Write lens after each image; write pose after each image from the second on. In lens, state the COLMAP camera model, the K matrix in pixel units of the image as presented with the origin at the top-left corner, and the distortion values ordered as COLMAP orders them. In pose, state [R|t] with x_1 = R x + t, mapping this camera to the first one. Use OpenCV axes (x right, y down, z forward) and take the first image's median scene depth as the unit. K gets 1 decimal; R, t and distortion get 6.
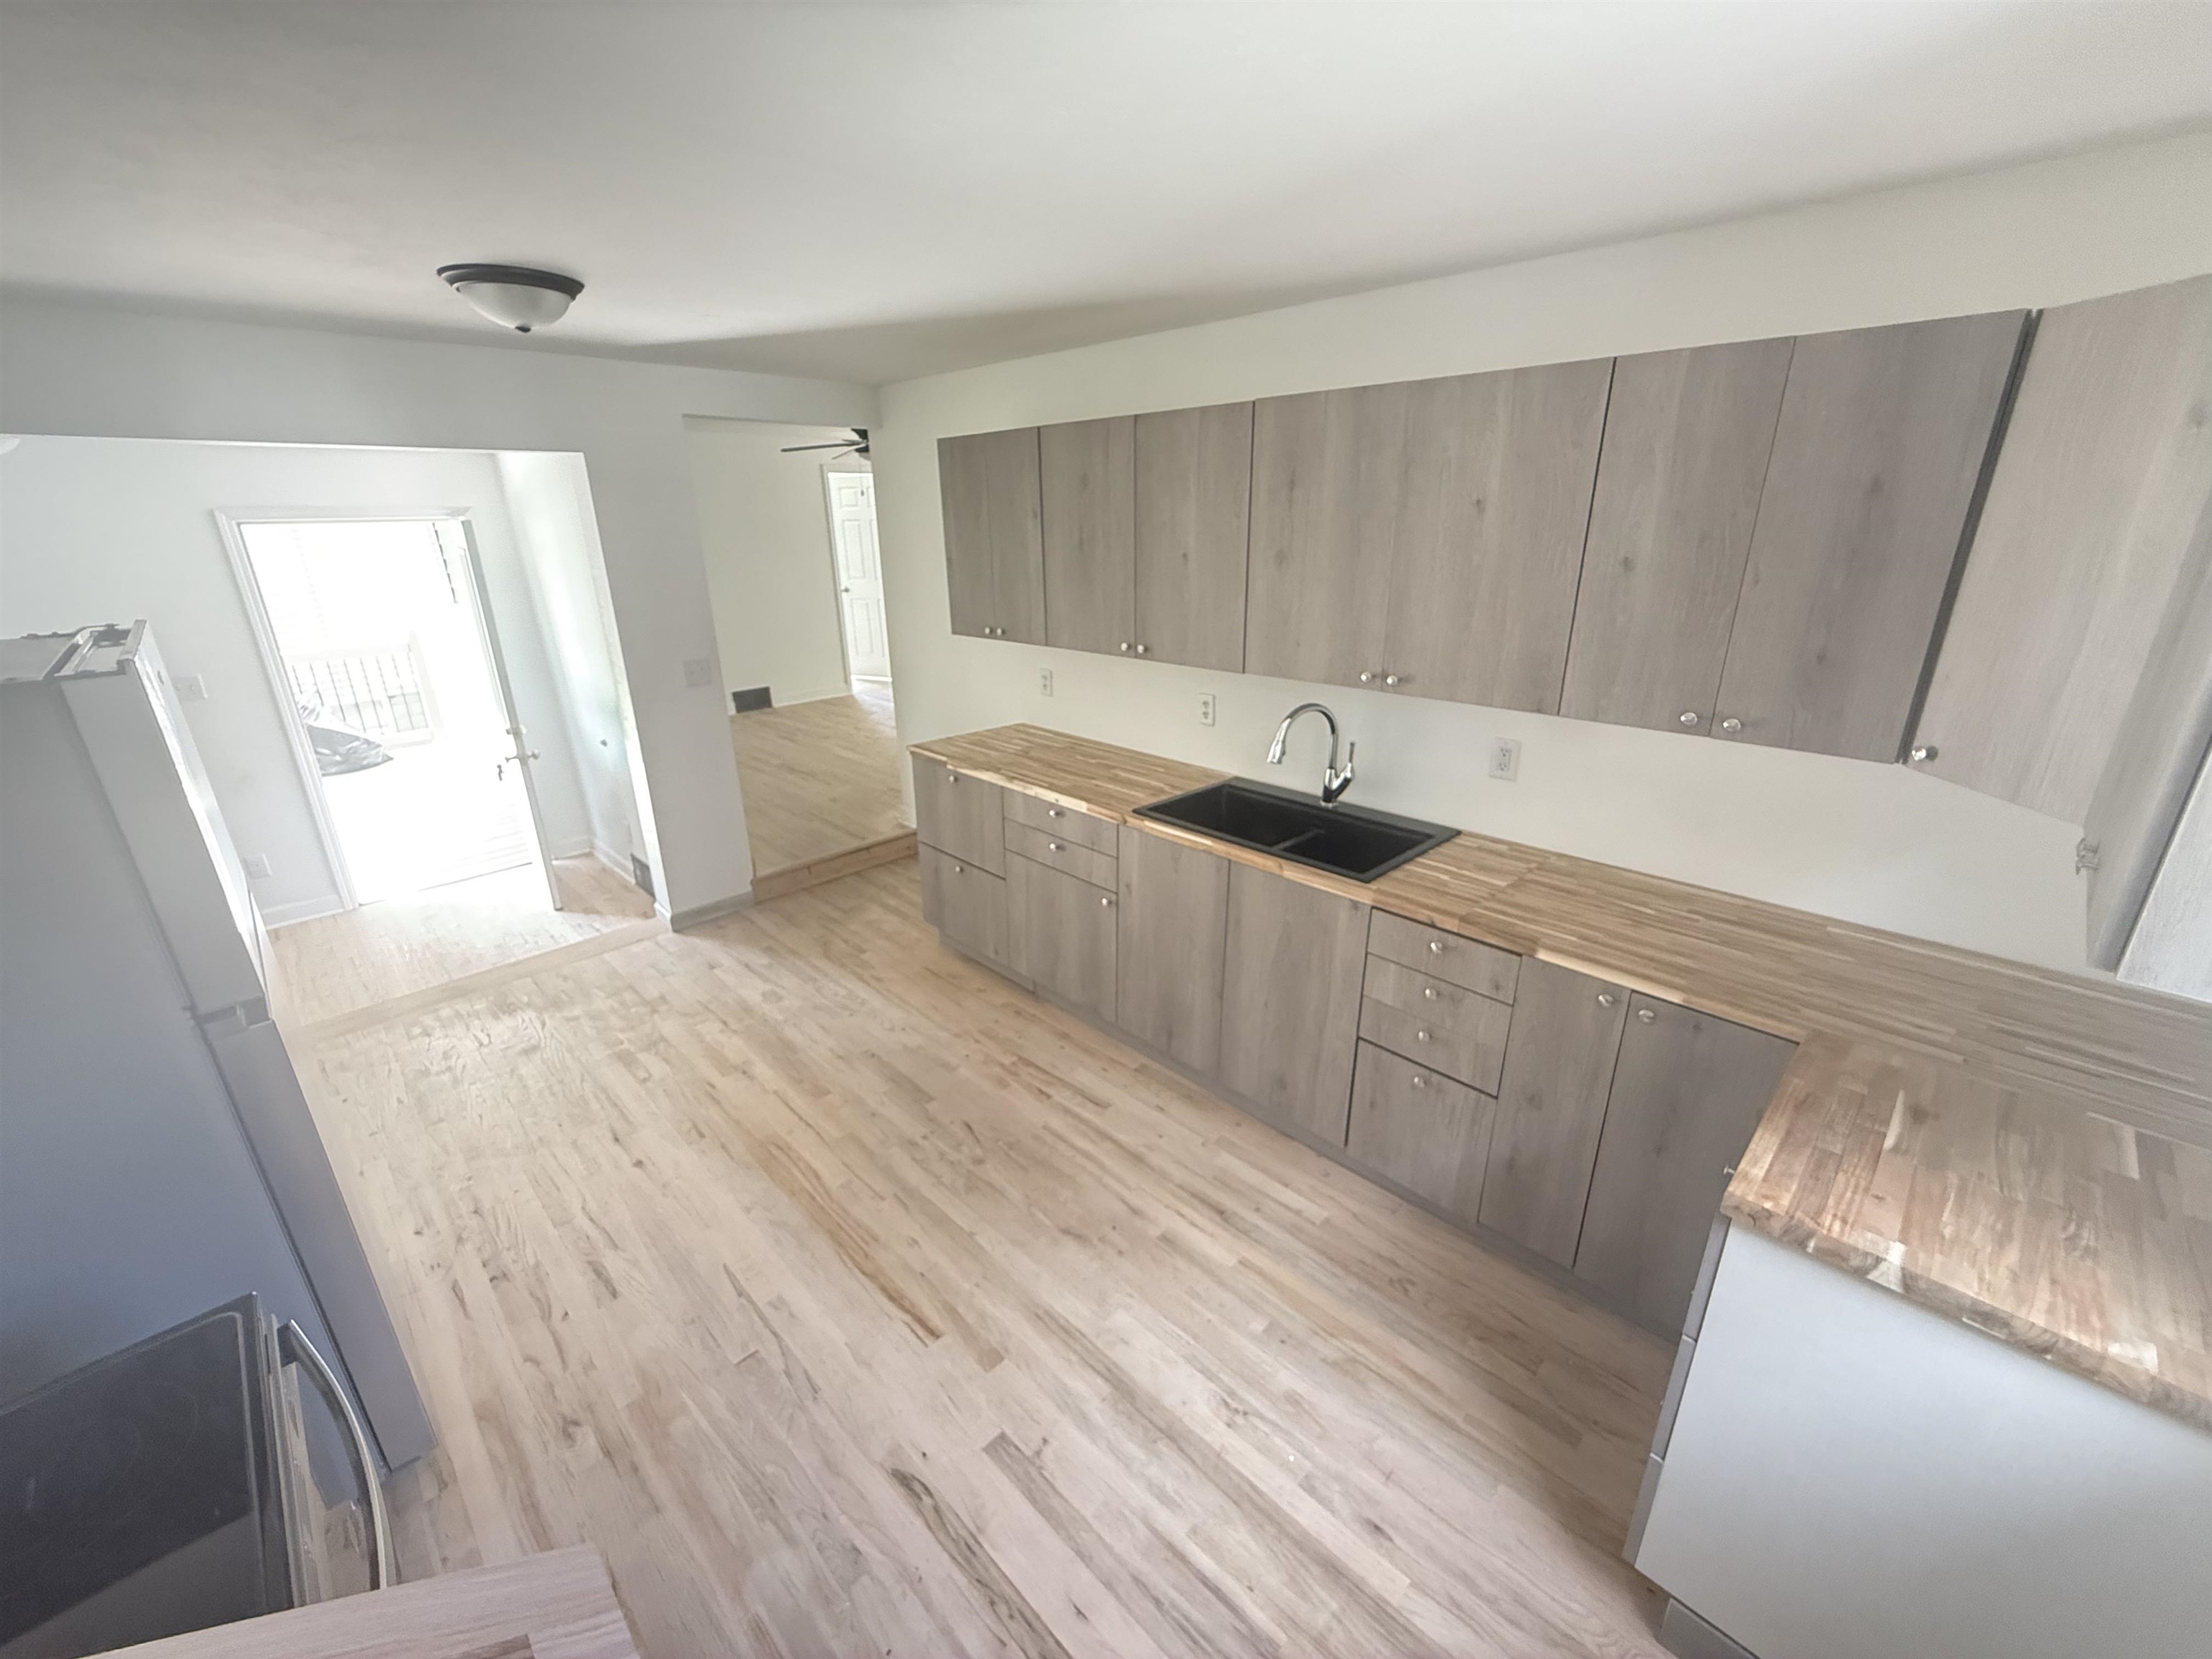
lens RADIAL K [[880.4, 0, 1101.1], [0, 880.4, 829.2], [0, 0, 1]] dist [-0.007190, -0.000465]
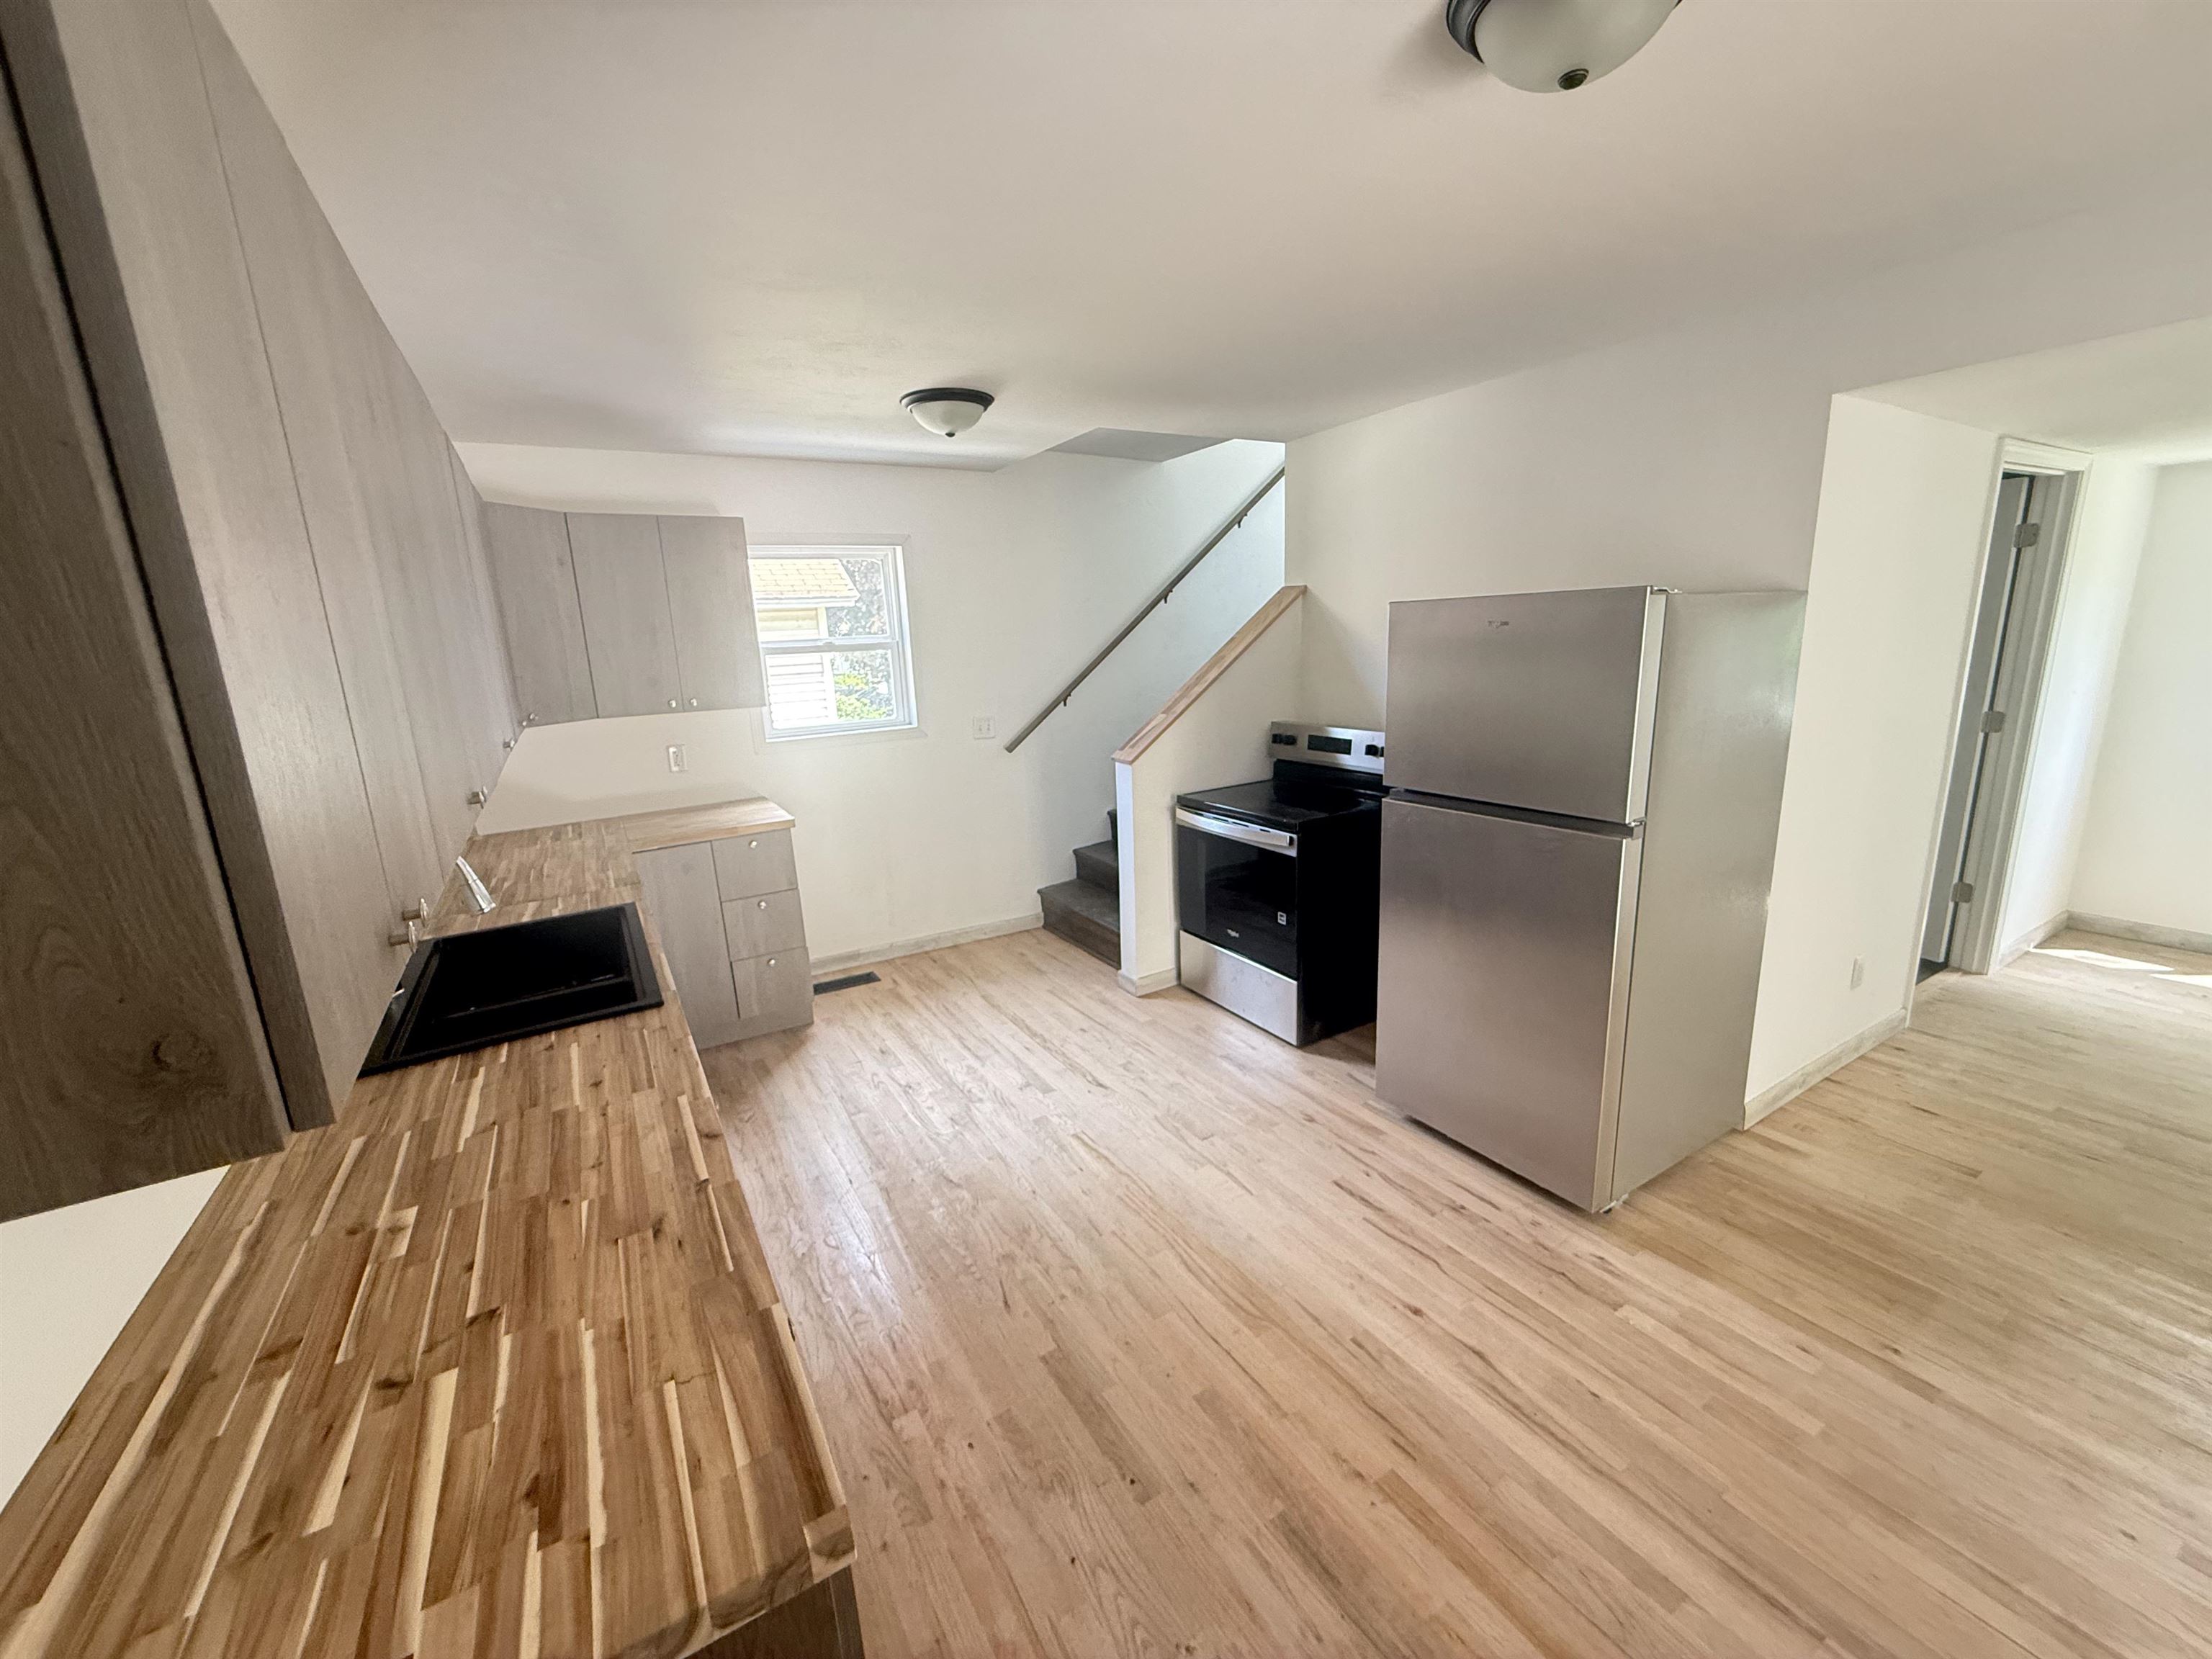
lens RADIAL K [[880.4, 0, 1096.7], [0, 880.4, 827.1], [0, 0, 1]] dist [-0.007190, -0.000465]
pose [[-0.969492, 0.002236, 0.245114, -0.402074], [0.134583, 0.840617, 0.524644, -0.397321], [-0.204874, 0.541626, -0.815272, 1.331385]]
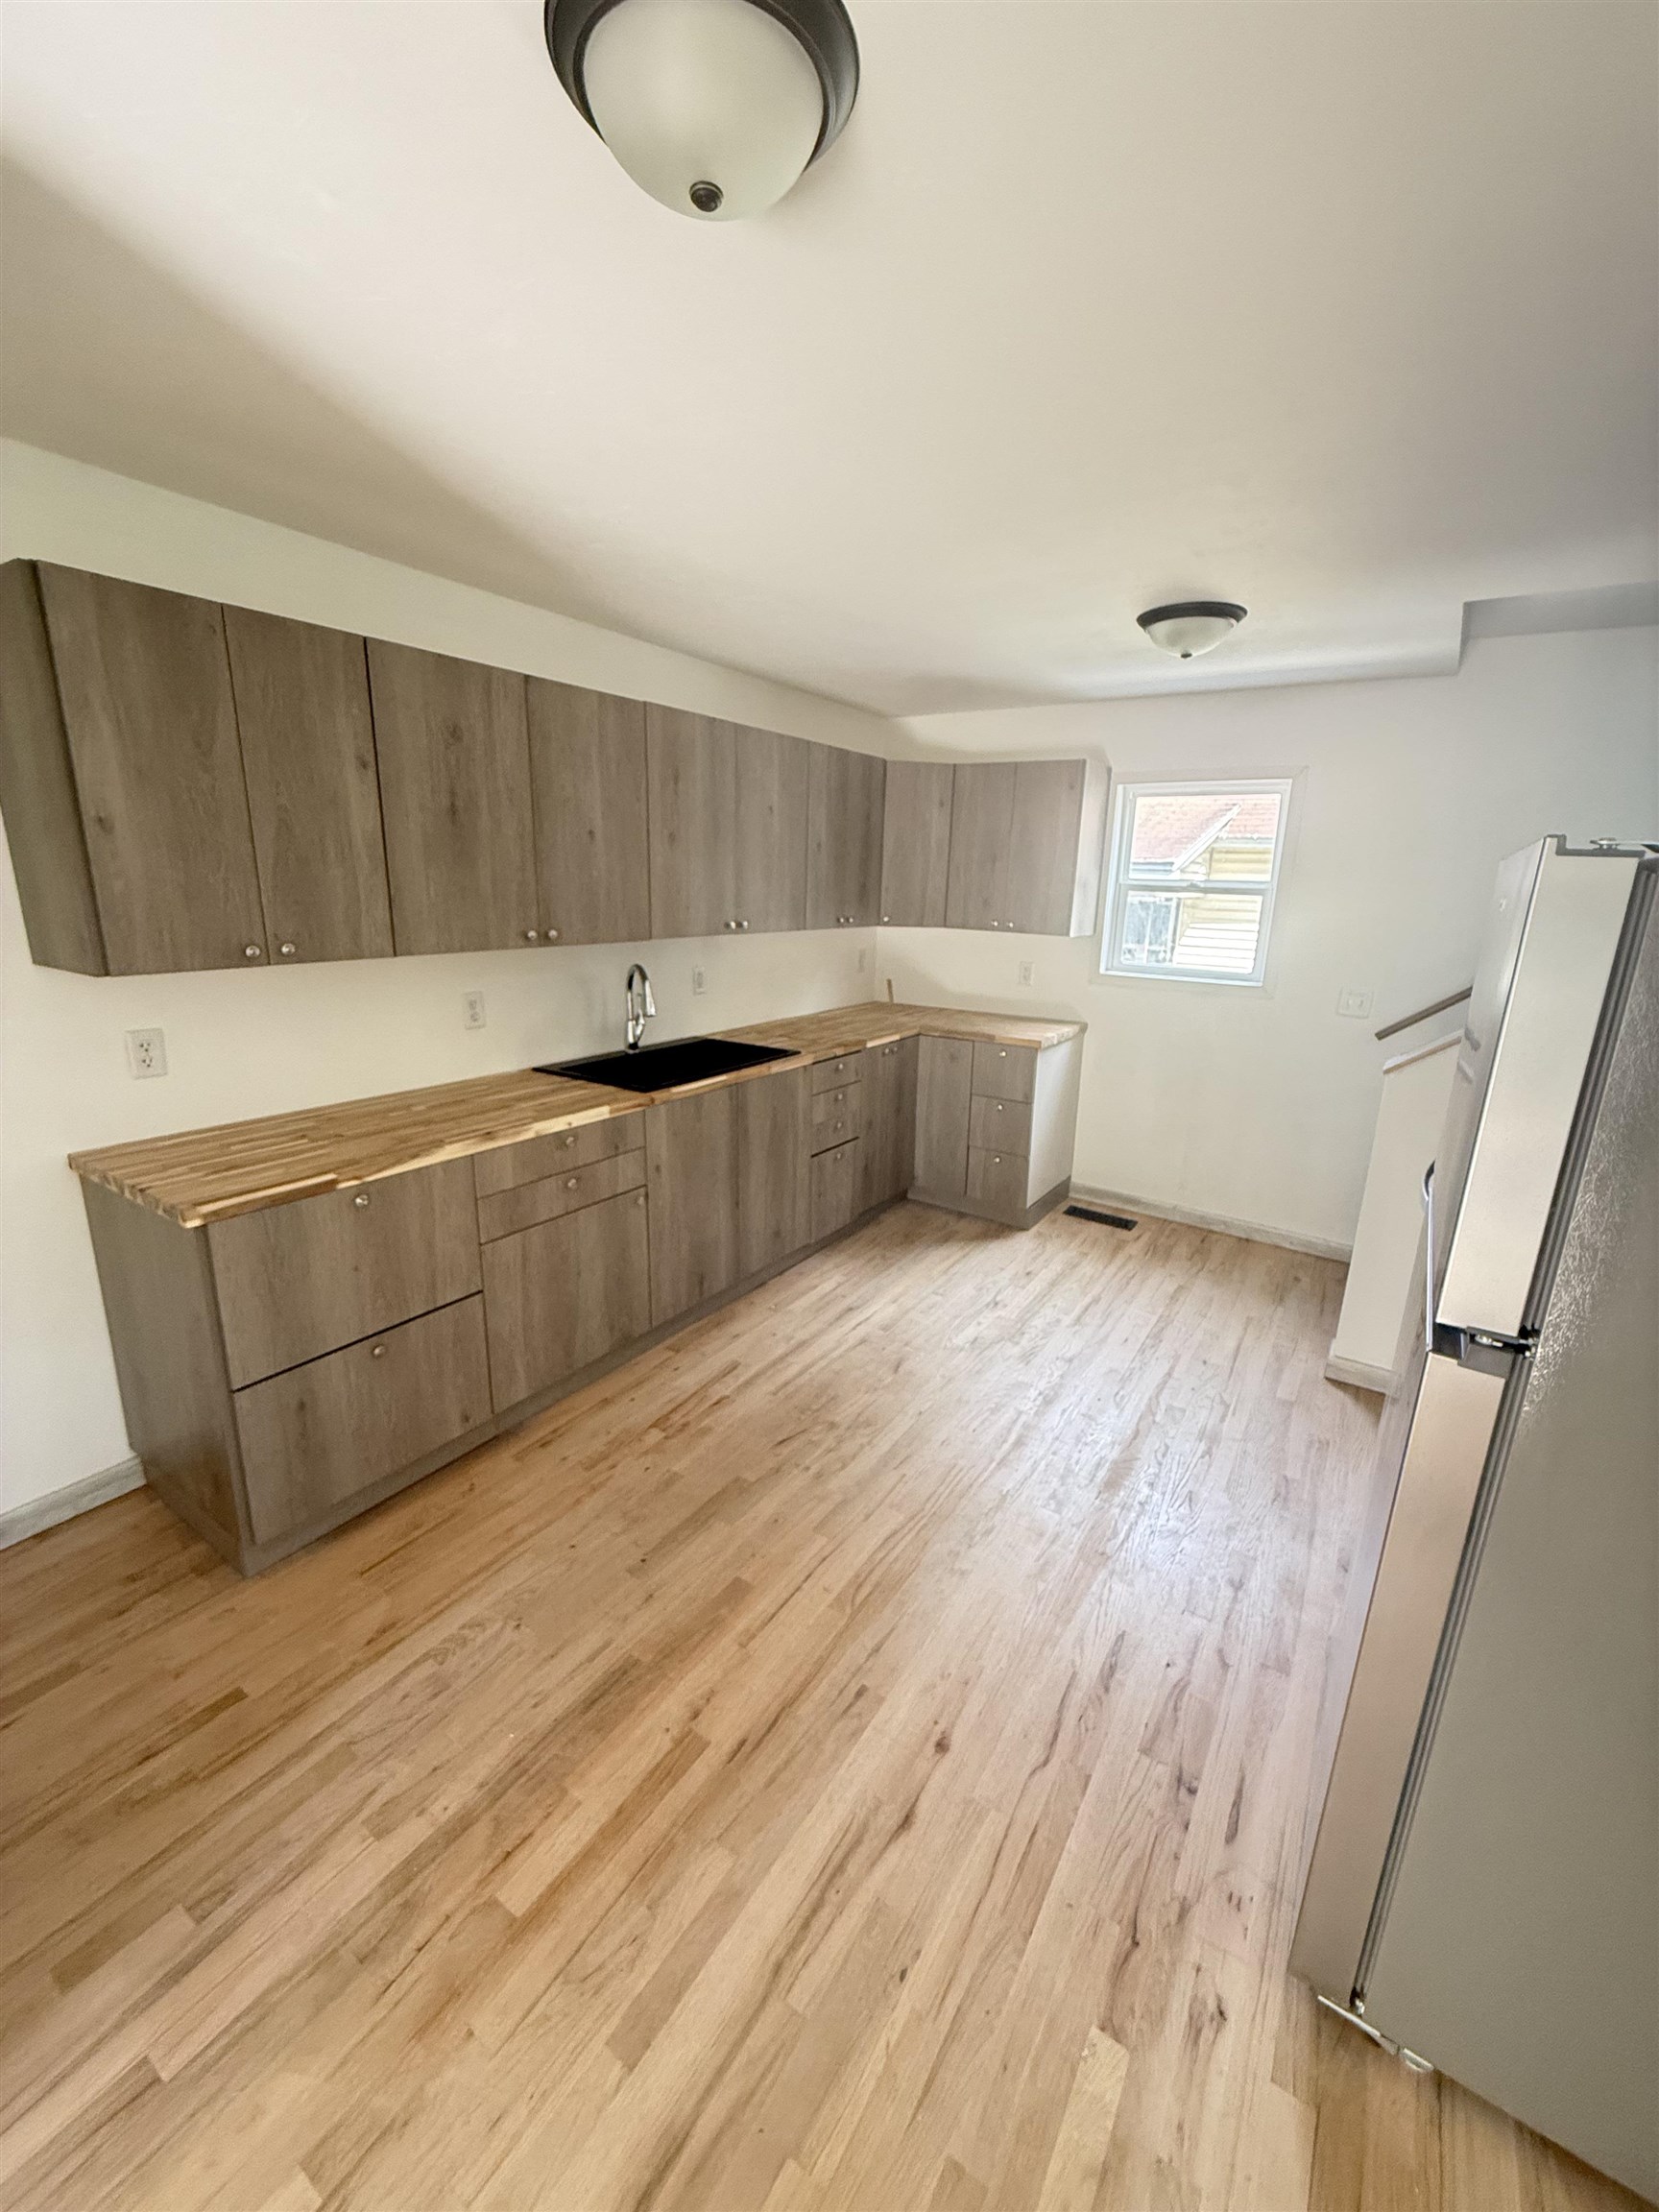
lens RADIAL K [[880.4, 0, 834.9], [0, 880.4, 1101.7], [0, 0, 1]] dist [-0.007190, -0.000465]
pose [[-0.206707, -0.237369, 0.949172, -0.907846], [0.306356, 0.905638, 0.293199, -0.224395], [-0.929203, 0.351390, -0.114482, 0.890623]]
